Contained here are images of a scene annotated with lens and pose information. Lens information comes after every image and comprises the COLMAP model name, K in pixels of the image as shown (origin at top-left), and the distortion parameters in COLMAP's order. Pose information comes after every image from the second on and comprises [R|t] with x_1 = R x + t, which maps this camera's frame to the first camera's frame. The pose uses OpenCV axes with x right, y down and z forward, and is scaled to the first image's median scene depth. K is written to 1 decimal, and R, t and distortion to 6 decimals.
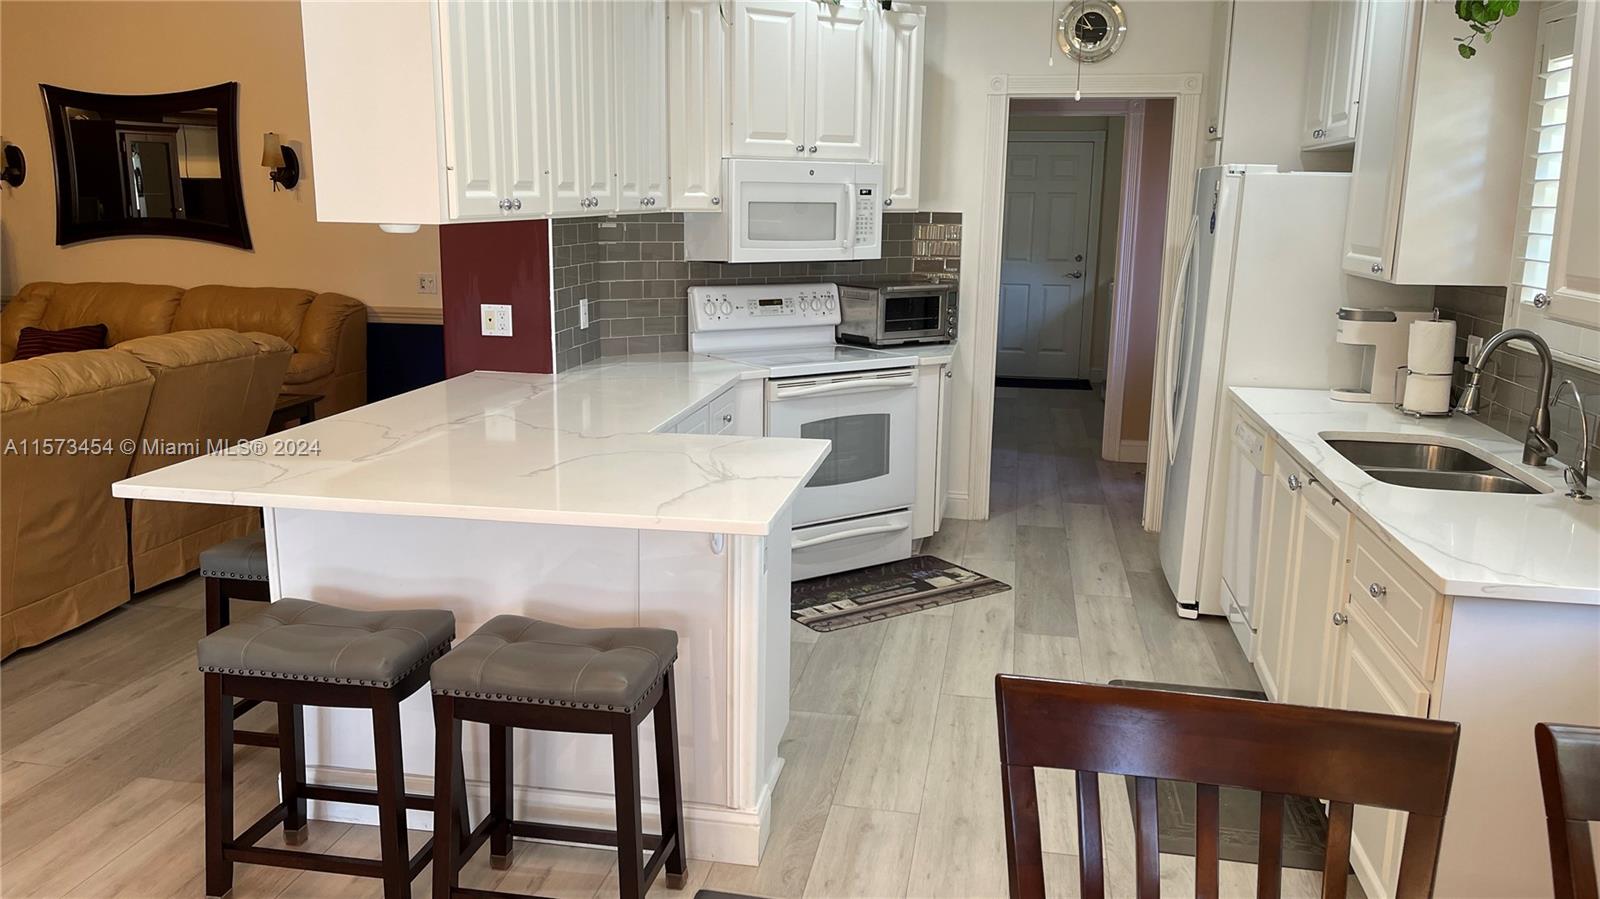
lens RADIAL K [[1202.1, 0, 797.5], [0, 1202.1, 441.0], [0, 0, 1]] dist [0.067361, -0.076167]
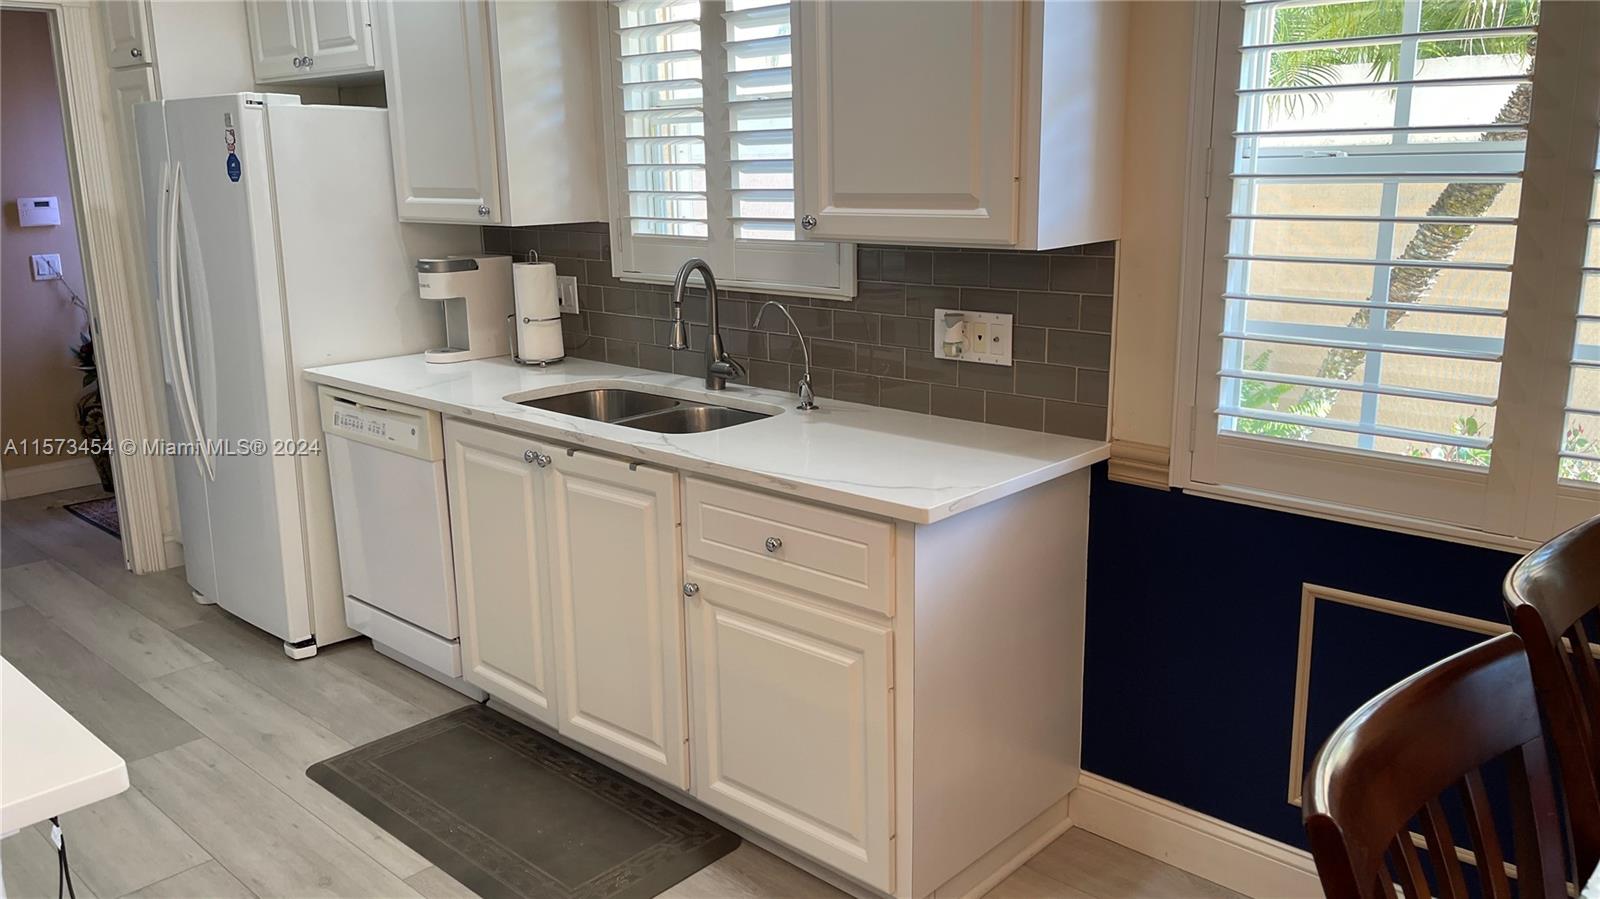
lens RADIAL K [[1202.1, 0, 799.6], [0, 1202.1, 438.1], [0, 0, 1]] dist [0.067361, -0.076167]
pose [[0.533842, -0.210375, 0.818996, -0.132379], [0.188371, 0.973805, 0.127355, -0.037290], [-0.824335, 0.086287, 0.559487, 0.247981]]
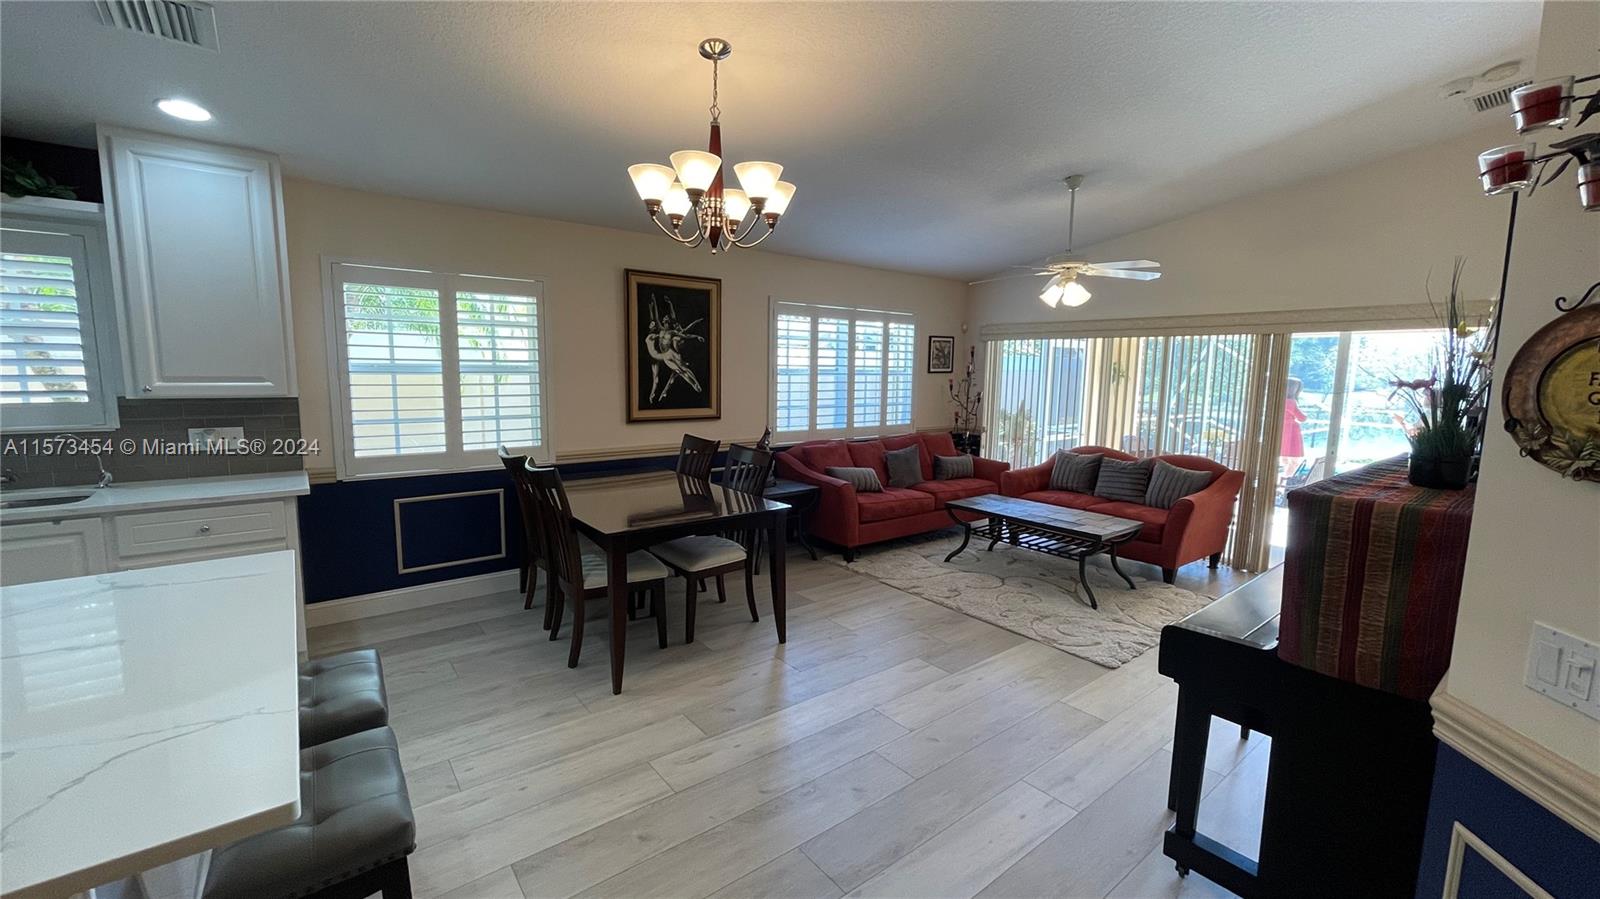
lens RADIAL K [[640.6, 0, 798.0], [0, 640.6, 447.1], [0, 0, 1]] dist [0.001538, -0.000332]
pose [[-0.747913, -0.107099, 0.655100, -0.535876], [0.103739, 0.955913, 0.274715, -0.112372], [-0.655640, 0.273422, -0.703830, 0.574237]]
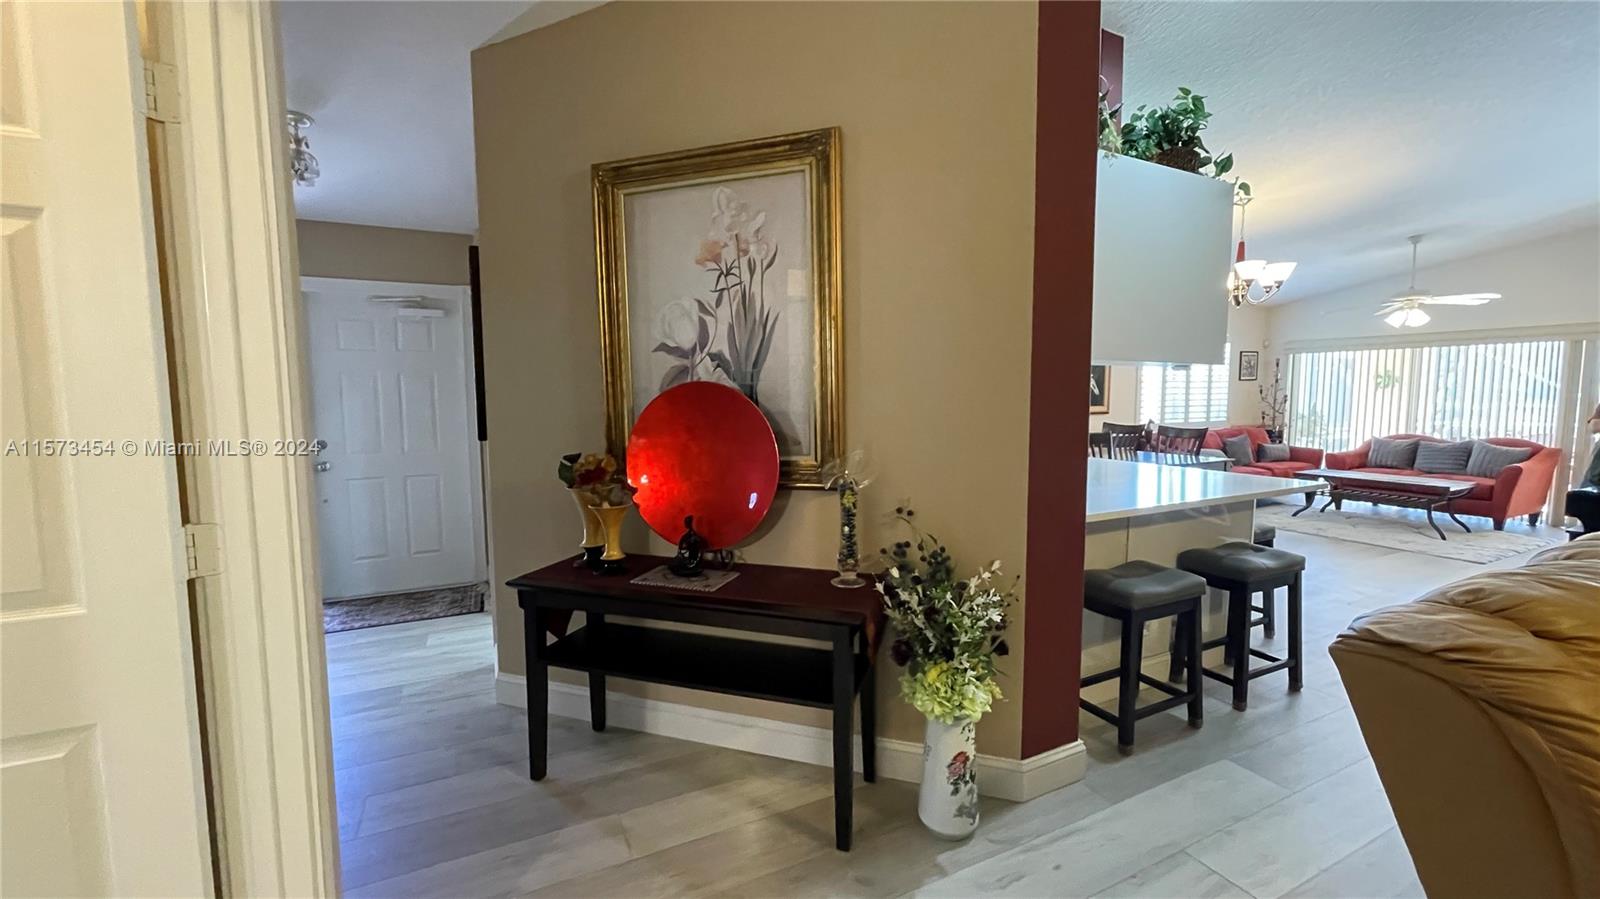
lens RADIAL K [[640.6, 0, 799.1], [0, 640.6, 447.5], [0, 0, 1]] dist [0.001538, -0.000332]
pose [[-0.599736, -0.081826, 0.796003, -0.511933], [0.152568, 0.964817, 0.214130, -0.239111], [-0.785518, 0.249866, -0.566152, 1.359638]]
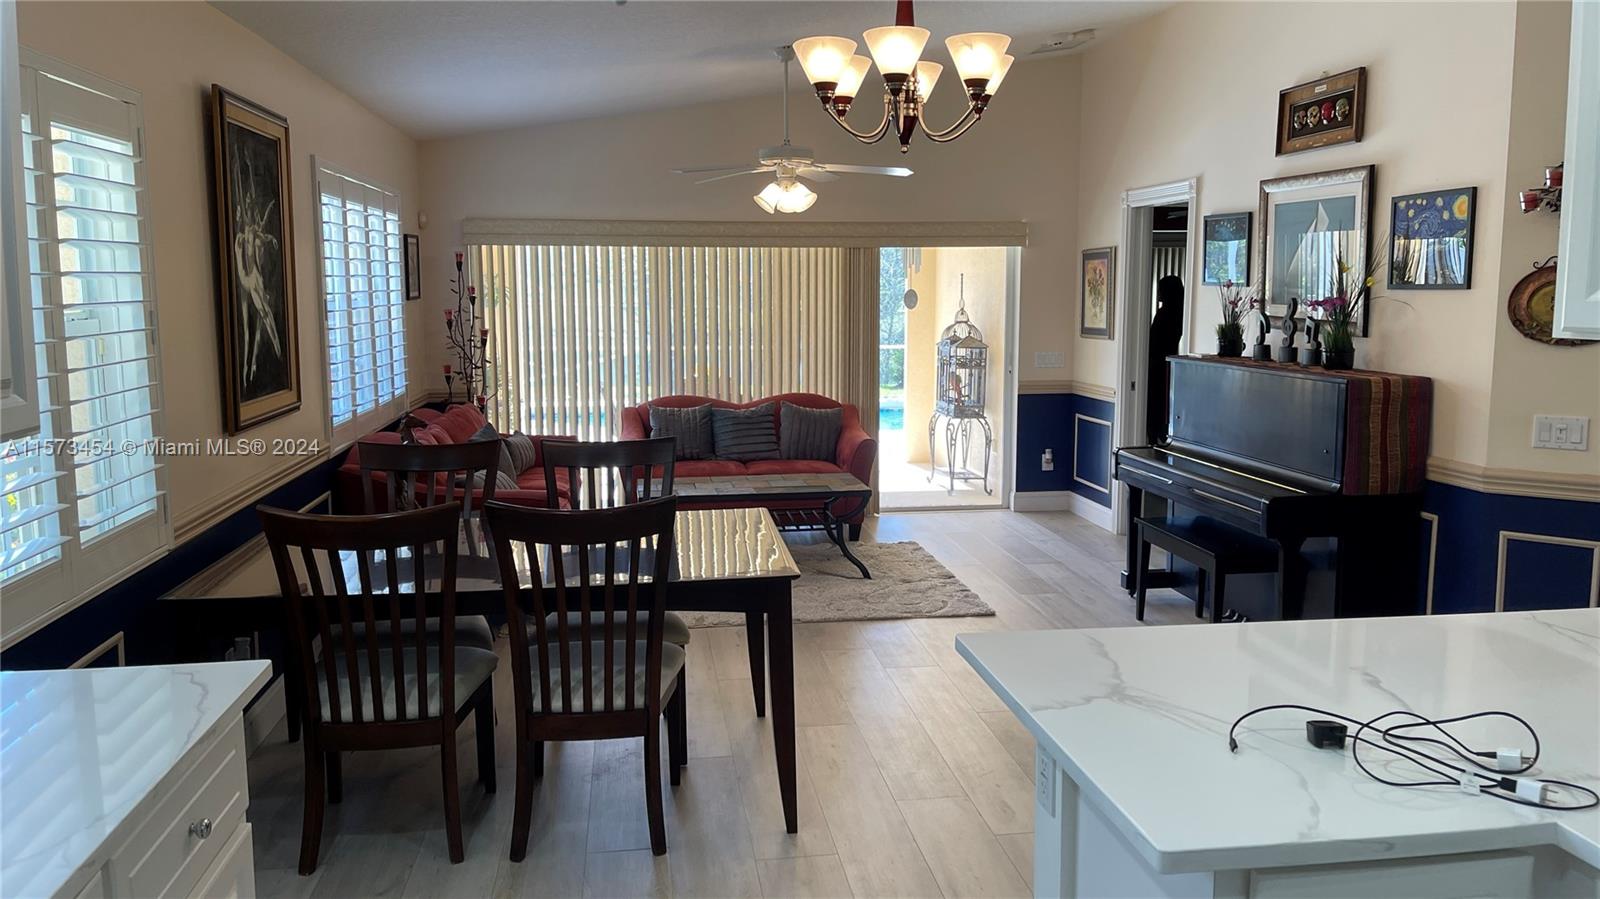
lens RADIAL K [[1202.1, 0, 806.5], [0, 1202.1, 436.9], [0, 0, 1]] dist [0.067361, -0.076167]
pose [[-0.947375, 0.027674, -0.318928, 0.196026], [-0.074354, 0.949990, 0.303300, -0.182404], [0.311372, 0.311052, -0.897939, 0.904947]]
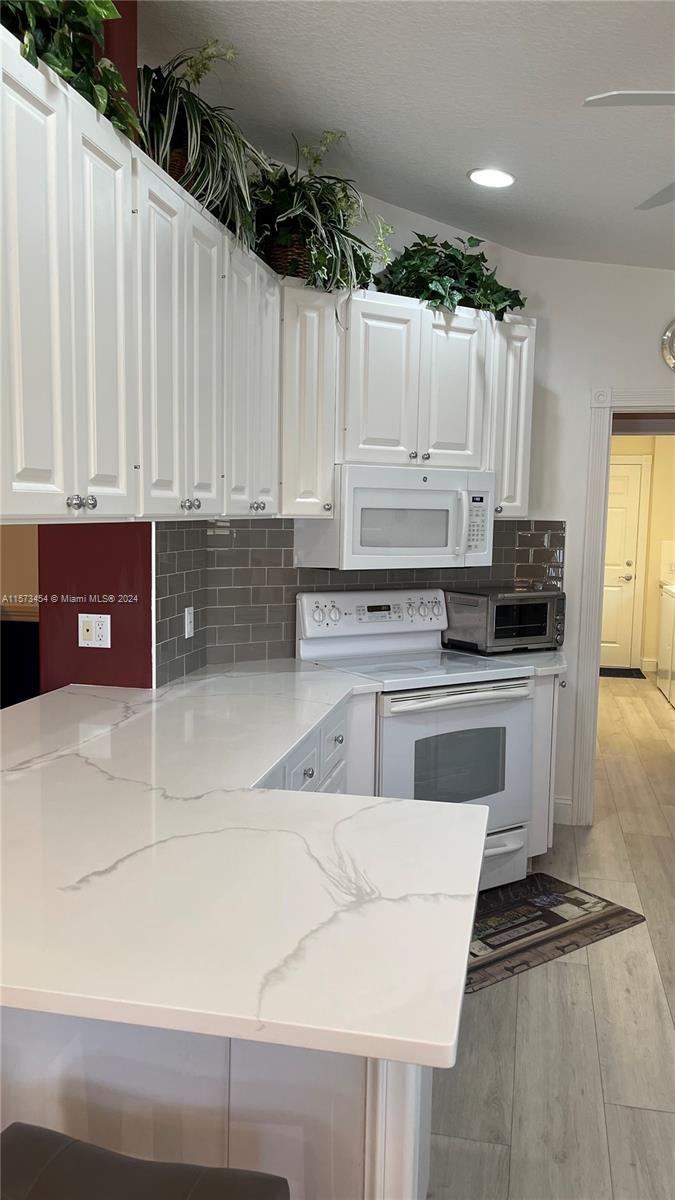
lens RADIAL K [[901.6, 0, 334.6], [0, 901.6, 613.9], [0, 0, 1]] dist [0.067361, -0.076167]
pose [[0.999252, 0.008120, -0.037806, -0.033935], [-0.011466, 0.995954, -0.089128, -0.048558], [0.036930, 0.089495, 0.995302, 0.284417]]
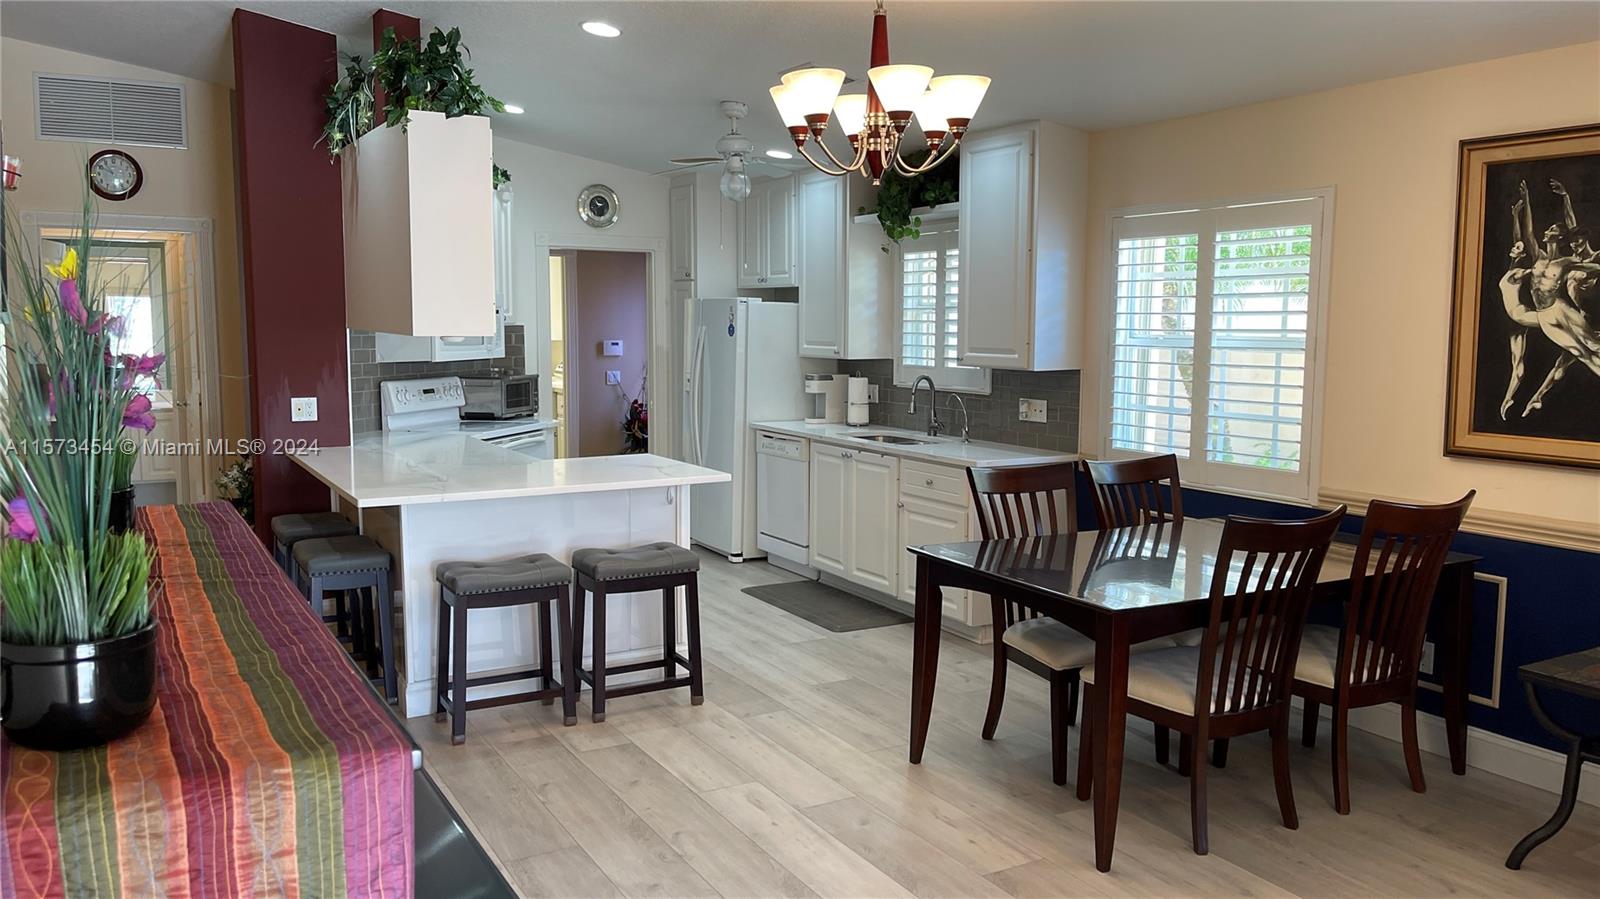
lens RADIAL K [[1202.1, 0, 811.7], [0, 1202.1, 447.8], [0, 0, 1]] dist [0.067361, -0.076167]
pose [[0.758169, -0.078238, 0.647348, -0.643575], [0.131662, 0.990695, -0.034467, 0.057461], [-0.638628, 0.111362, 0.761415, -0.341953]]
